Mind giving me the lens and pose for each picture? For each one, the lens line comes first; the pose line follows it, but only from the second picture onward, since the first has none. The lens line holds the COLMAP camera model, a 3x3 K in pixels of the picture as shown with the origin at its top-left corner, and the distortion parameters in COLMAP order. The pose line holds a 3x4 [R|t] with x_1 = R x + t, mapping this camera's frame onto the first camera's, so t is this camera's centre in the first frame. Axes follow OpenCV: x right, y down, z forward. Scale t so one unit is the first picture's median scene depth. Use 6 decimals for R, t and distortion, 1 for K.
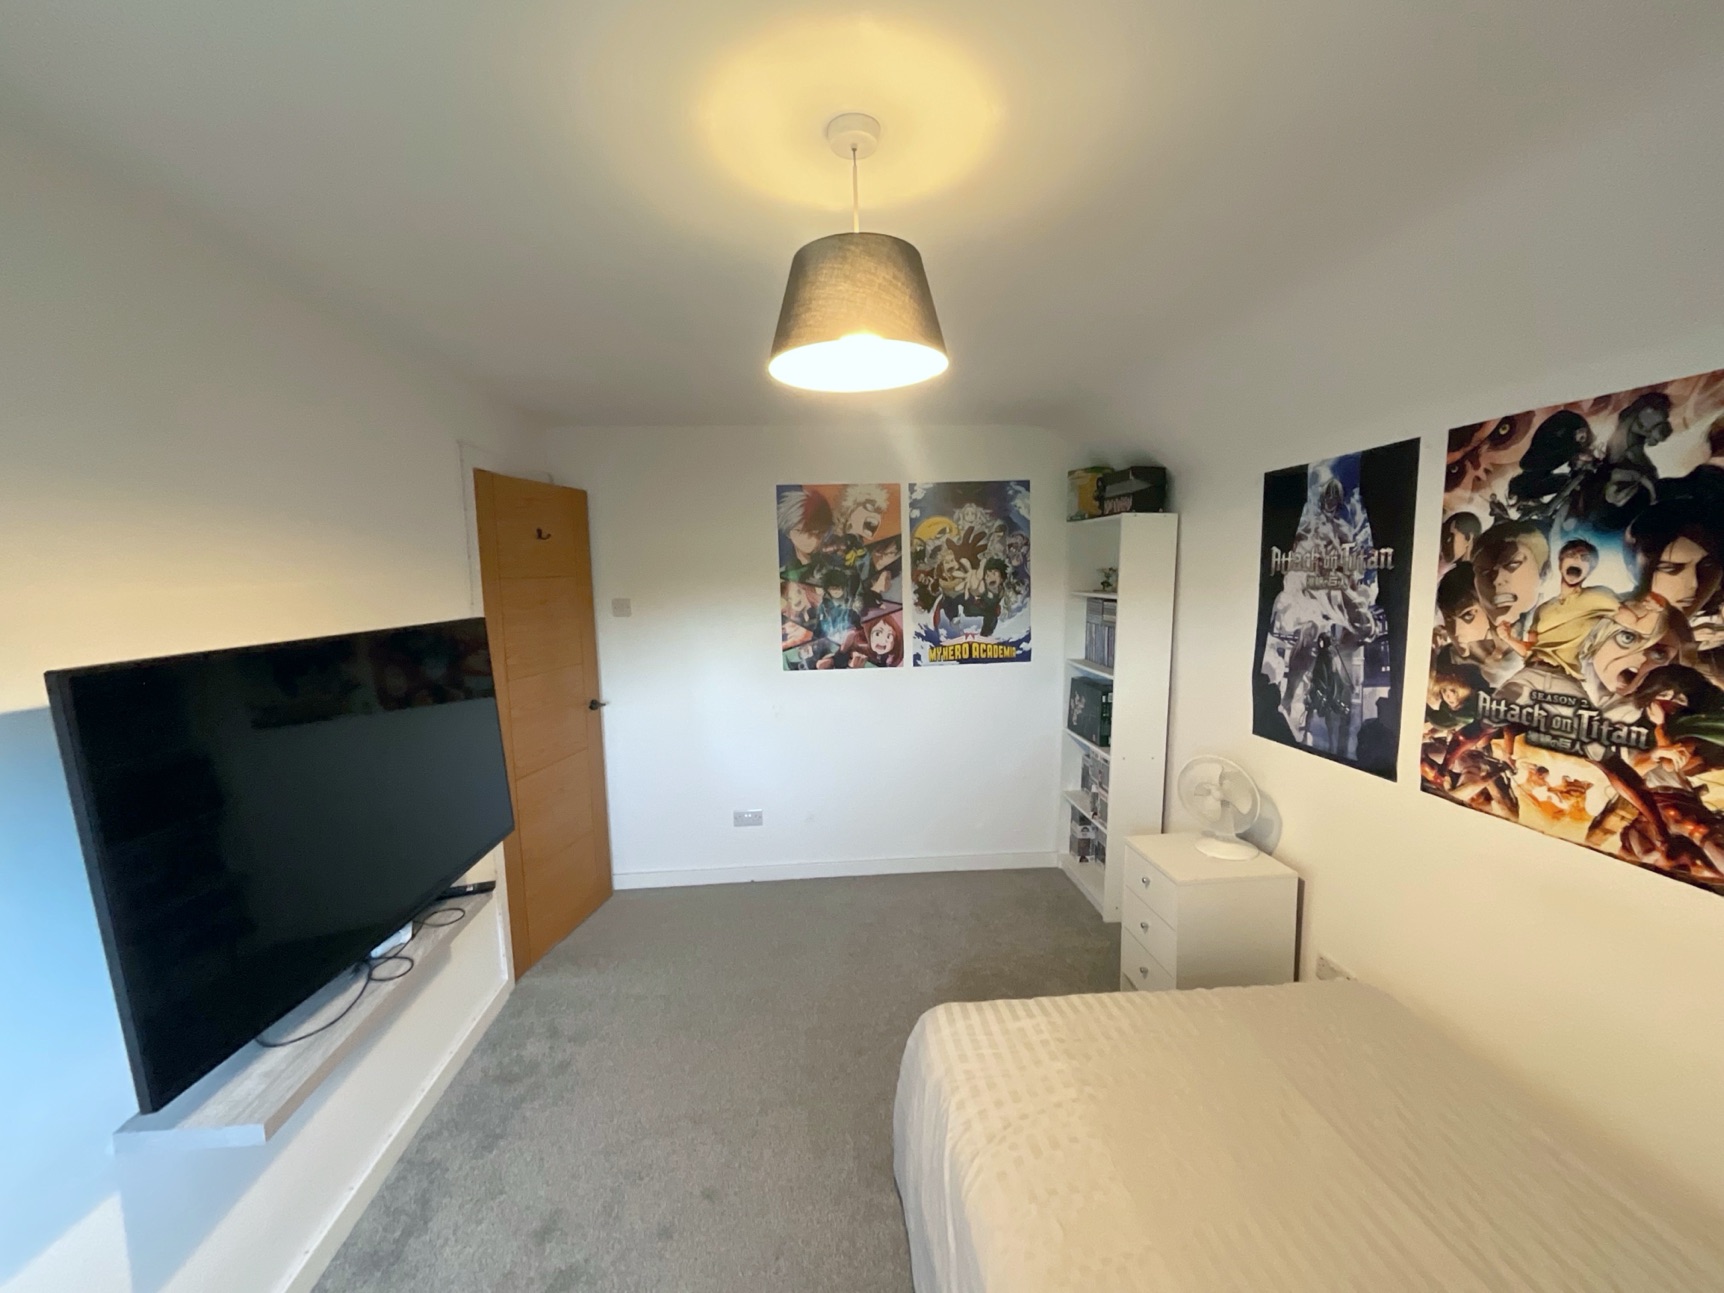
lens RADIAL K [[698.9, 0, 862.7], [0, 698.9, 645.4], [0, 0, 1]] dist [-0.001686, 0.000998]
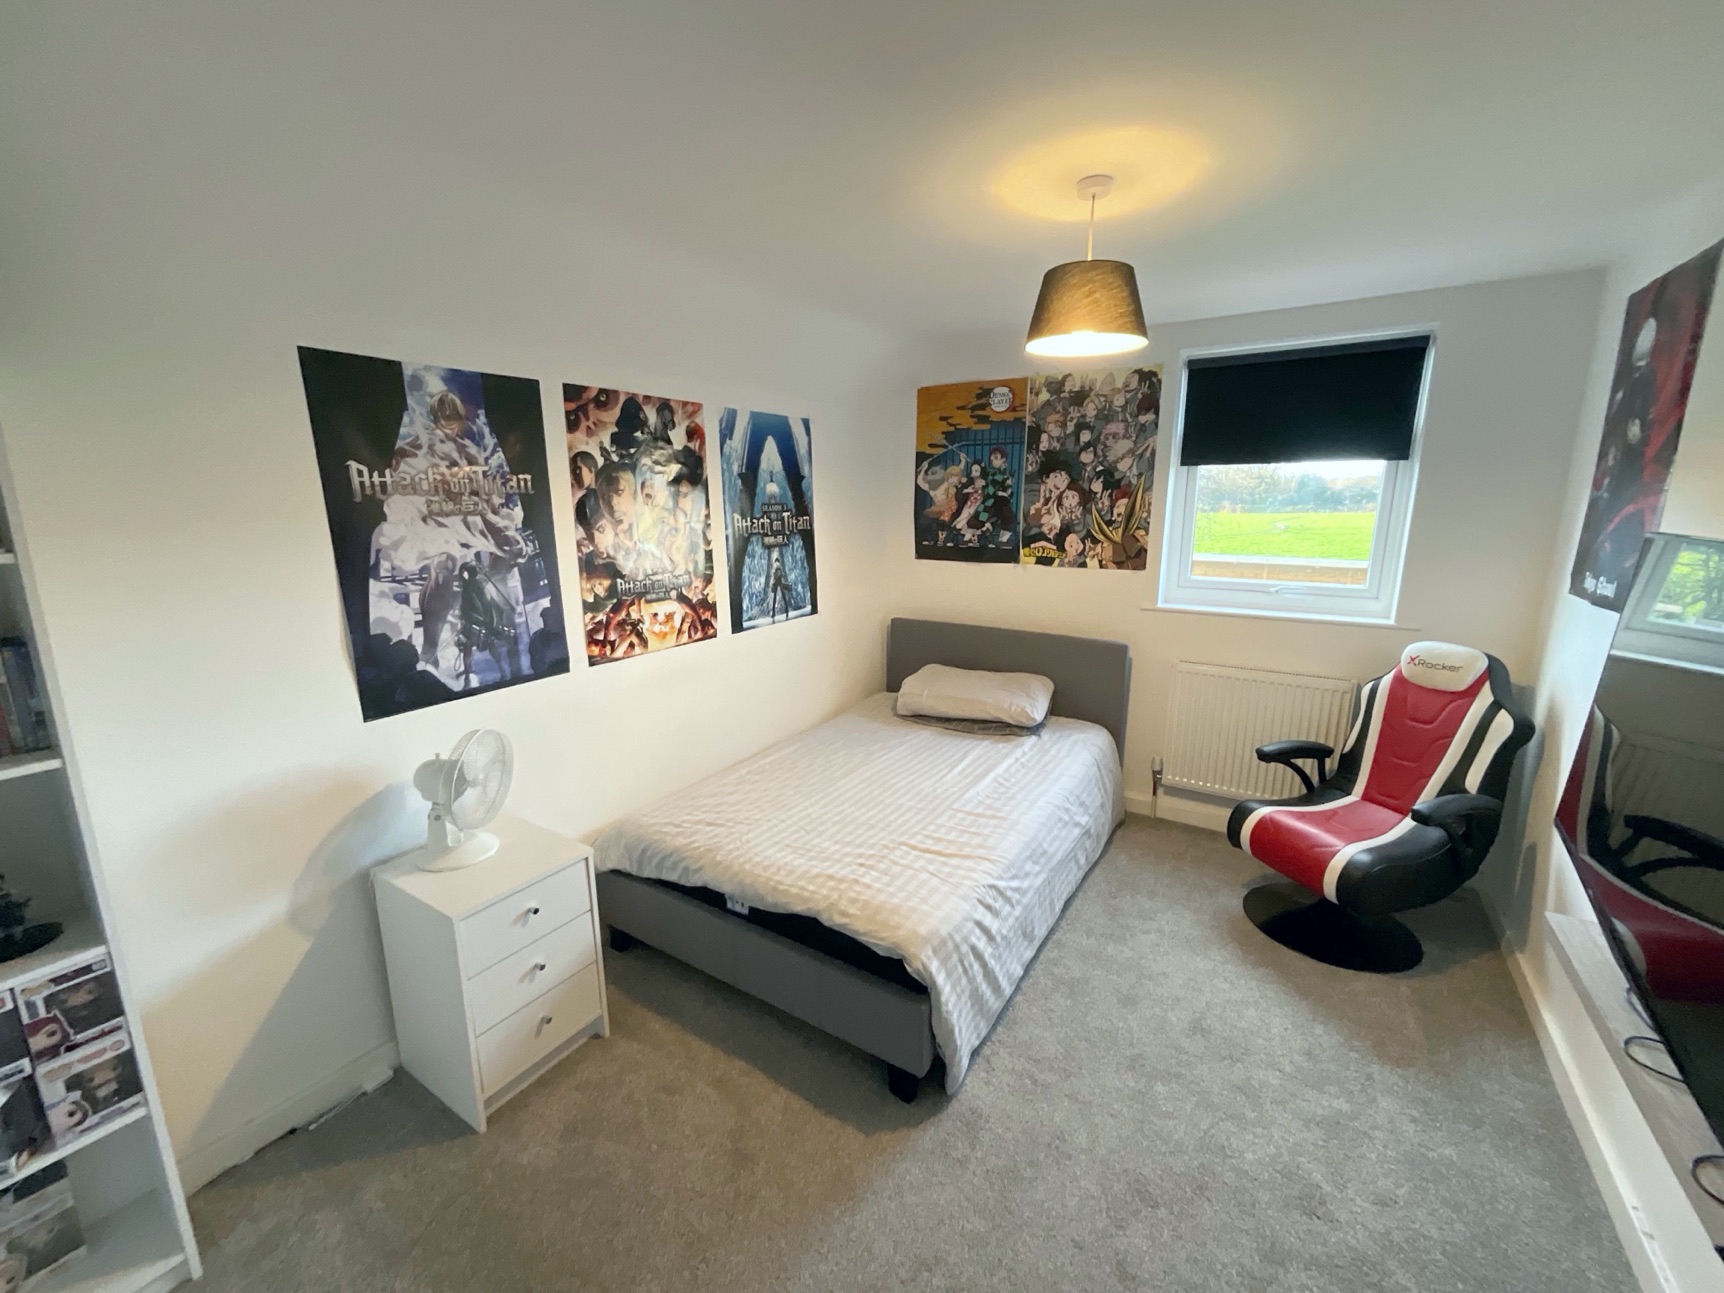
lens RADIAL K [[702.2, 0, 863.2], [0, 702.2, 643.0], [0, 0, 1]] dist [-0.012381, 0.010987]
pose [[-0.792057, -0.101698, 0.601916, -0.408879], [0.081704, 0.959492, 0.269627, -0.154027], [-0.604955, 0.262739, -0.751664, 1.758371]]
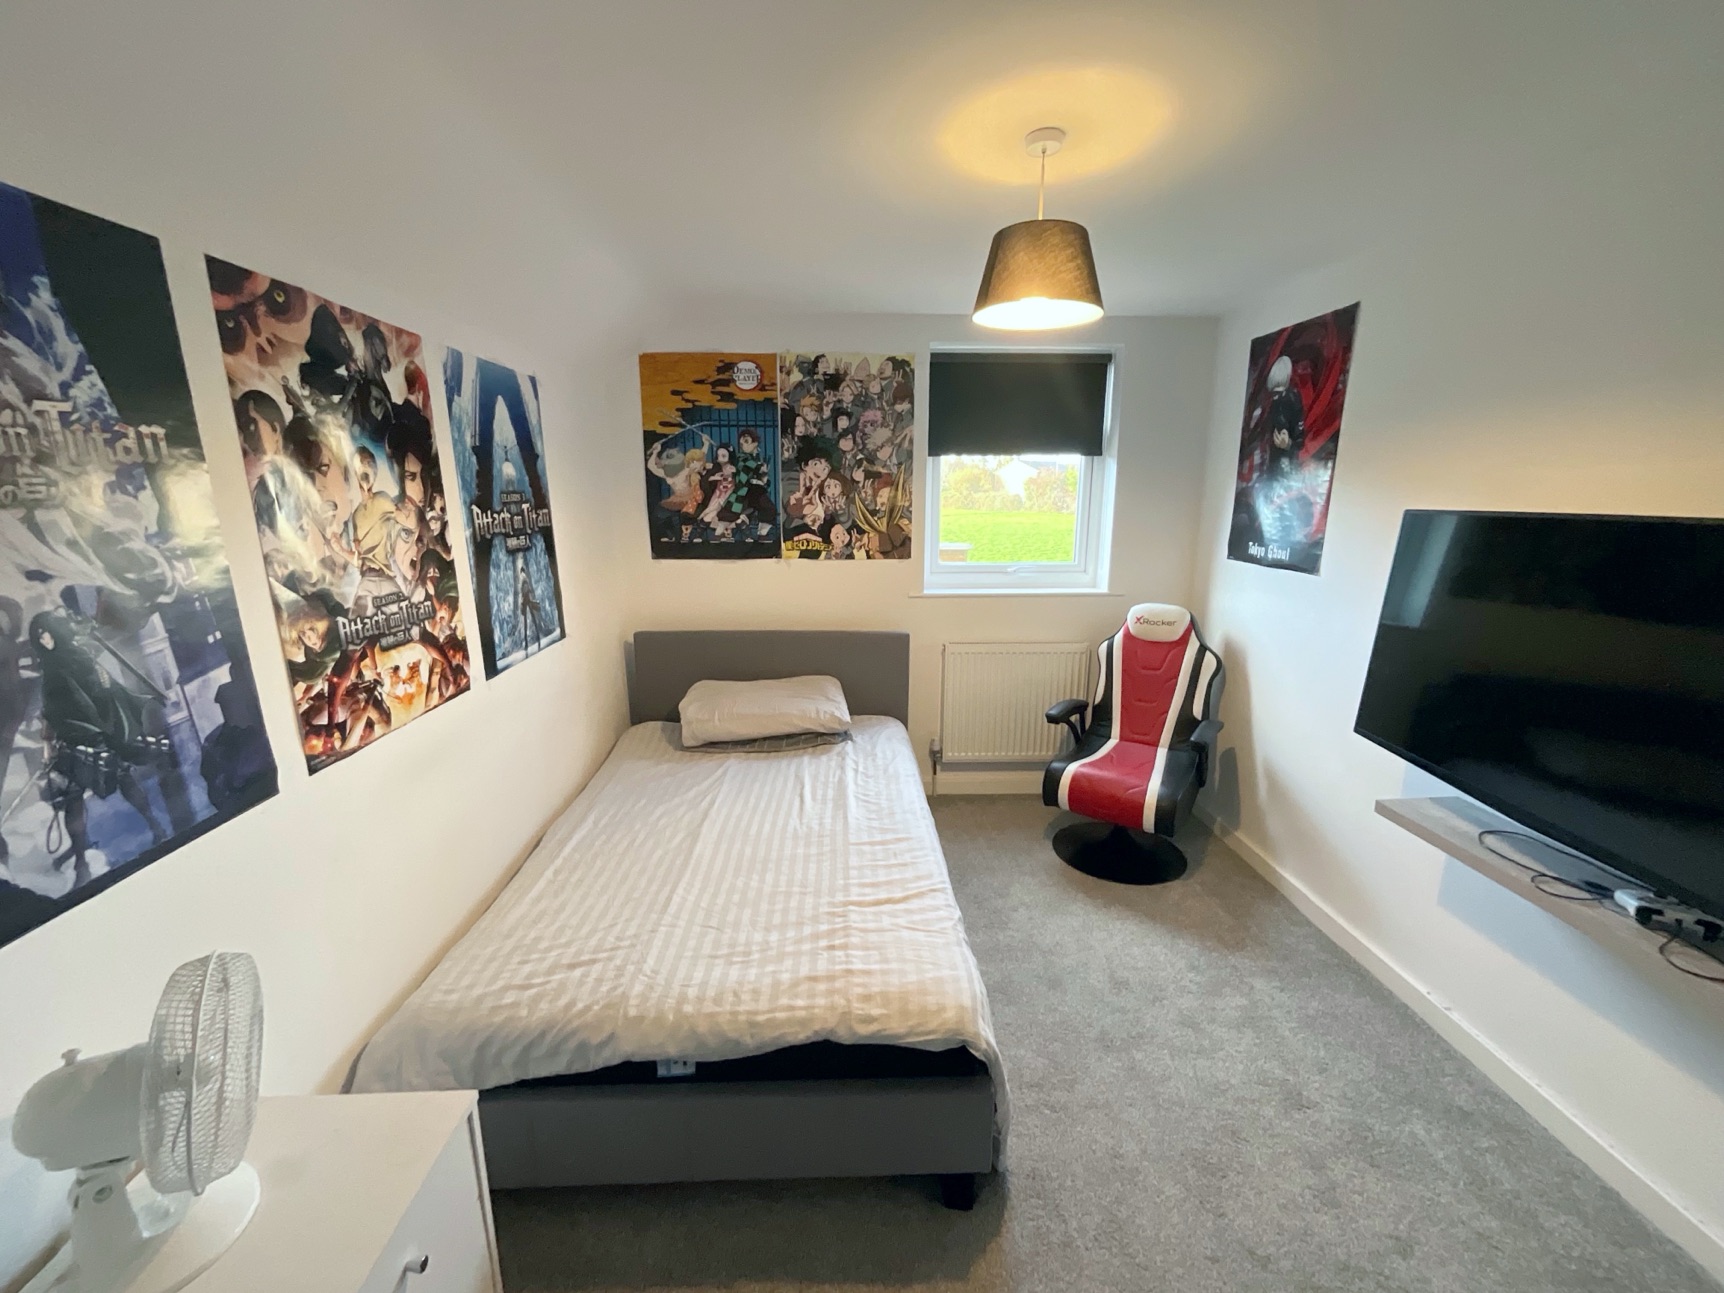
lens RADIAL K [[698.9, 0, 862.7], [0, 698.9, 645.4], [0, 0, 1]] dist [-0.001686, 0.000998]
pose [[-0.998243, 0.008198, 0.058676, 0.180411], [0.026231, 0.949176, 0.313650, -0.148323], [-0.053123, 0.314639, -0.947724, 1.721180]]
